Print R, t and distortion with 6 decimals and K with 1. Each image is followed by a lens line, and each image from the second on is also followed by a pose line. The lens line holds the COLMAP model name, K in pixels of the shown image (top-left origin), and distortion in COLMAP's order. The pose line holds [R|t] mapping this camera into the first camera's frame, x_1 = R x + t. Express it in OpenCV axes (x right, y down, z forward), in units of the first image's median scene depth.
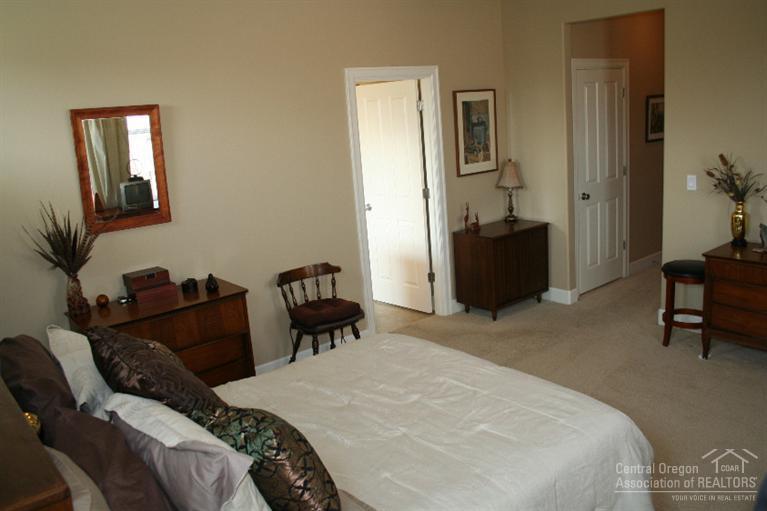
lens RADIAL K [[651.5, 0, 383.4], [0, 651.5, 255.6], [0, 0, 1]] dist [-0.129946, 0.019955]
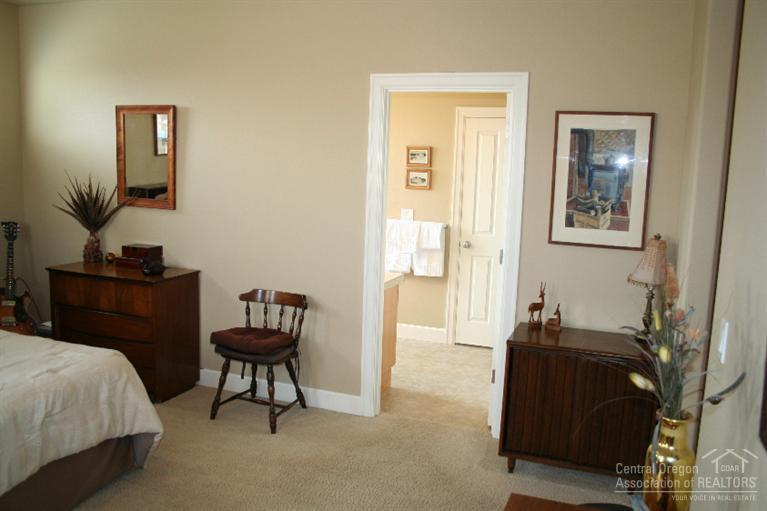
lens RADIAL K [[651.5, 0, 383.6], [0, 651.5, 254.2], [0, 0, 1]] dist [-0.129946, 0.019955]
pose [[0.484719, 0.223855, -0.845539, 0.592335], [-0.253328, 0.961192, 0.109250, -0.141441], [0.837181, 0.161243, 0.522617, 0.534583]]
